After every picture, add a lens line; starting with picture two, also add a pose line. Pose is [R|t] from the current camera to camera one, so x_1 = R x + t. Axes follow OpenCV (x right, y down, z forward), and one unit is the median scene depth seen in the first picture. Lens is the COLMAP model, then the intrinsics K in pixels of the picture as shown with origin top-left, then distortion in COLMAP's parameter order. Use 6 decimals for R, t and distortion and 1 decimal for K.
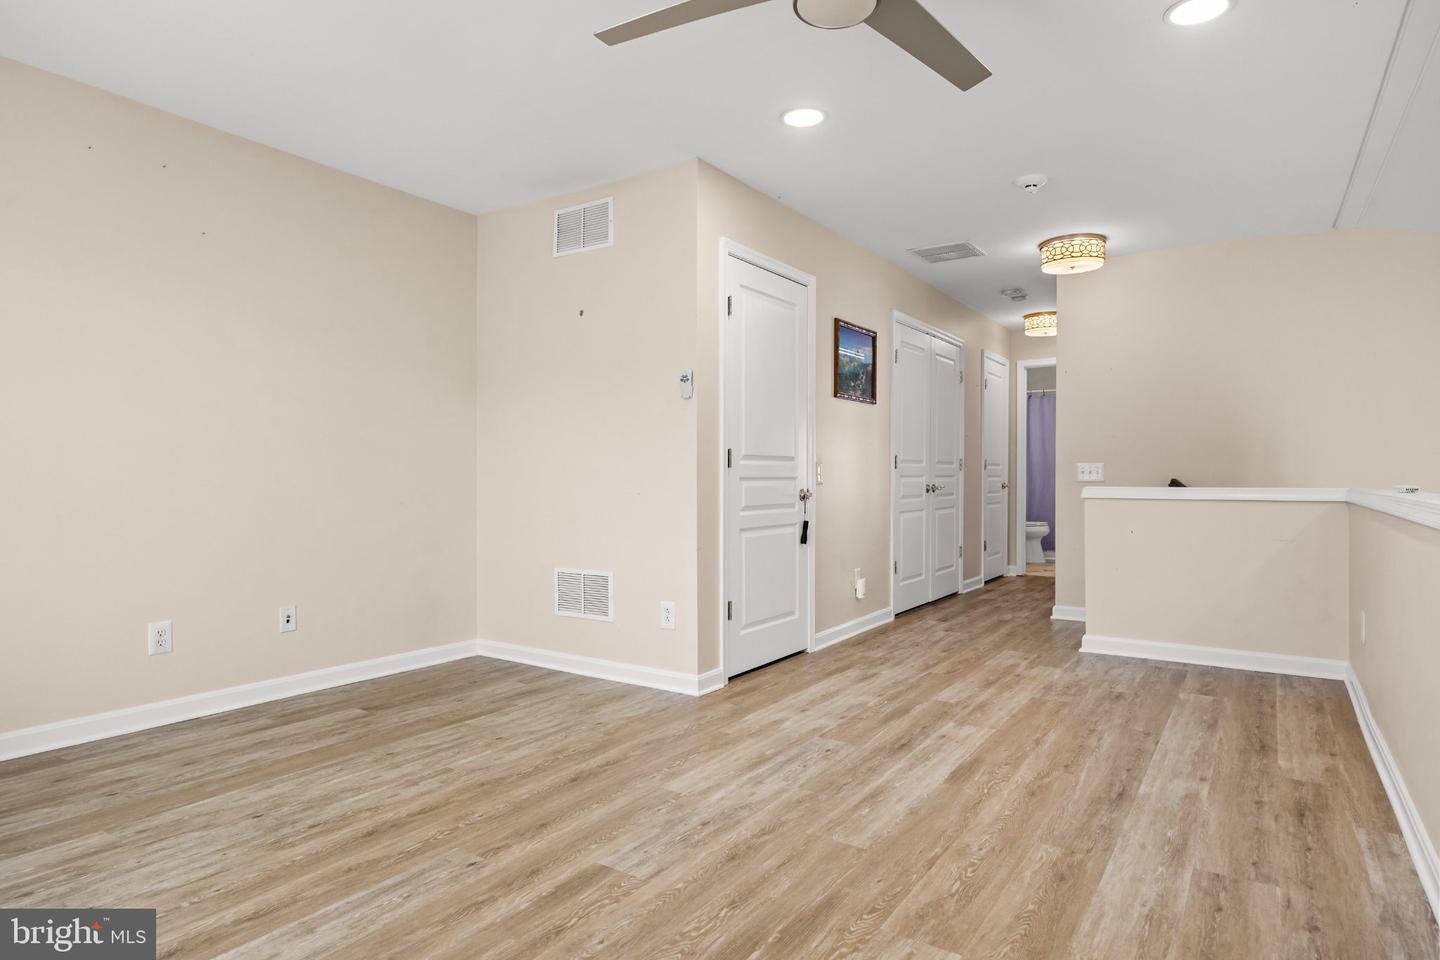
lens RADIAL K [[810.6, 0, 721.1], [0, 810.6, 473.1], [0, 0, 1]] dist [-0.001171, -0.000202]
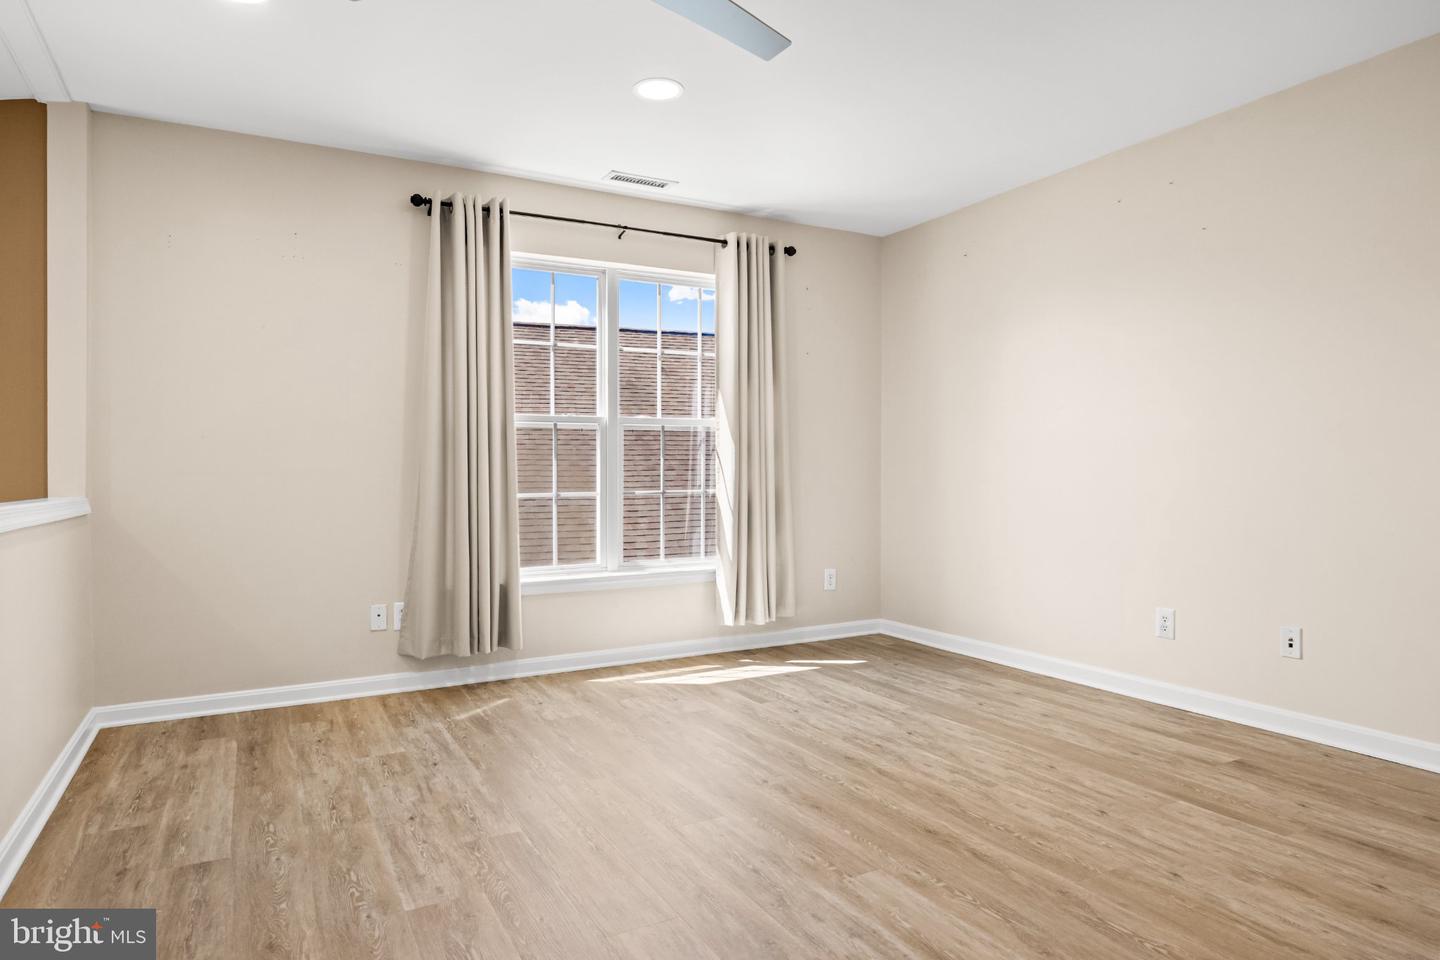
lens RADIAL K [[849.1, 0, 720.1], [0, 849.1, 482.6], [0, 0, 1]] dist [-0.008029, -0.000832]
pose [[-0.447111, 0.014074, -0.894368, 0.687669], [0.010778, 0.999888, 0.010346, -0.003082], [0.894414, -0.005014, -0.447213, 1.155080]]
